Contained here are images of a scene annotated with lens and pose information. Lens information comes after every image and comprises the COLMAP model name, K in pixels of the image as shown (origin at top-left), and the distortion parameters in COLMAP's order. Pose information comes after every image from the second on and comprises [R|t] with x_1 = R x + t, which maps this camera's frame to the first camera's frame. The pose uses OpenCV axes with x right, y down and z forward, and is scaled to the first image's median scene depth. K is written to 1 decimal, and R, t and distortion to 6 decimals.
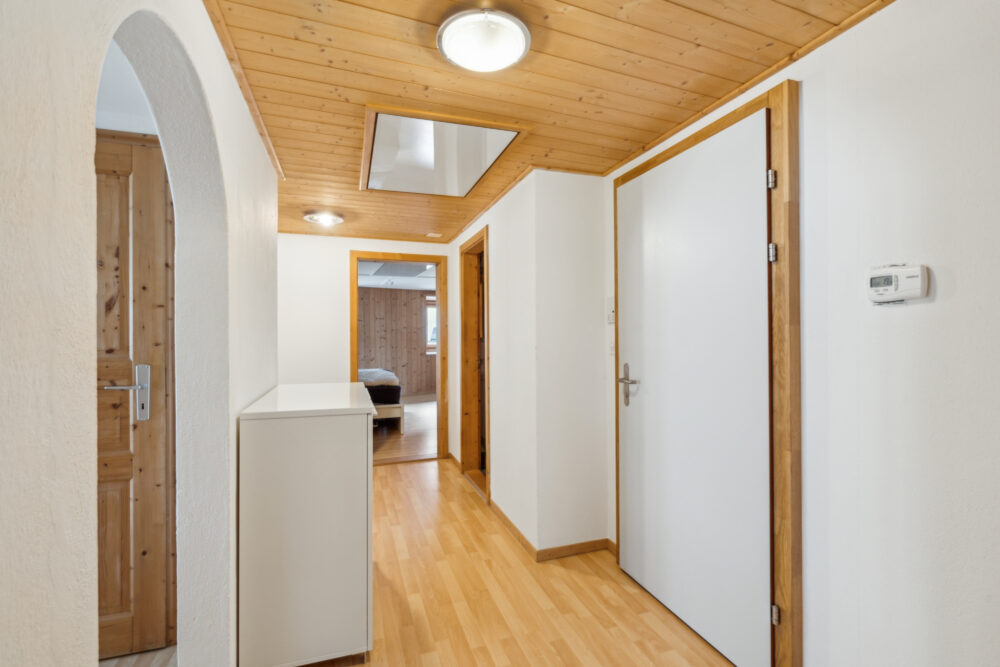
lens RADIAL K [[458.8, 0, 500.2], [0, 458.8, 332.8], [0, 0, 1]] dist [0.000232, 0.000190]
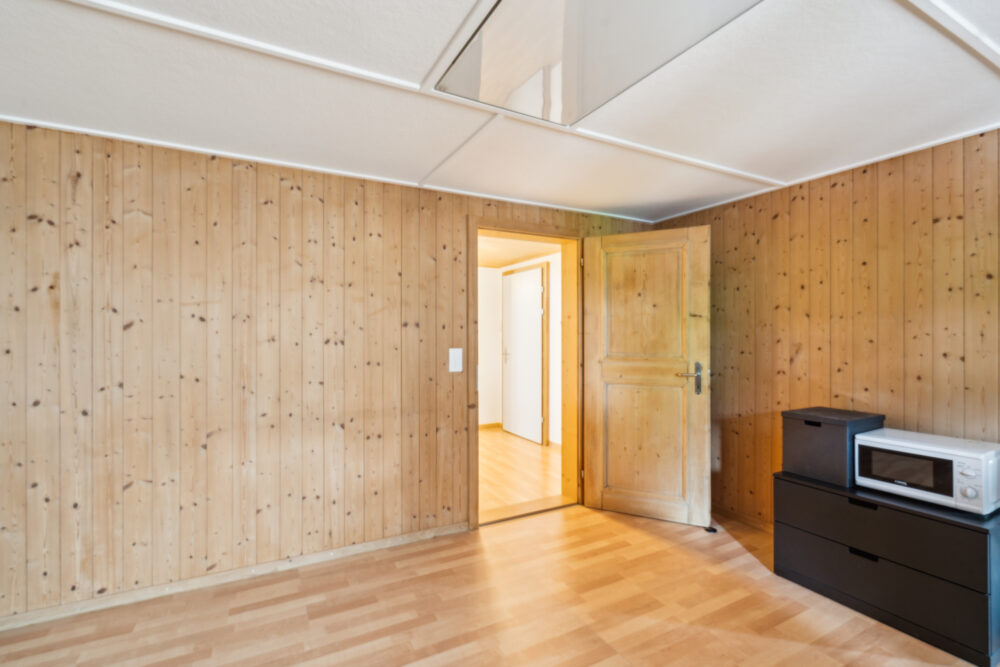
lens RADIAL K [[458.8, 0, 498.2], [0, 458.8, 334.6], [0, 0, 1]] dist [0.000232, 0.000190]
pose [[0.984719, 0.015405, 0.173471, -0.197587], [-0.015863, 0.999873, 0.001252, -0.001761], [-0.173429, -0.003985, 0.984838, -1.434993]]
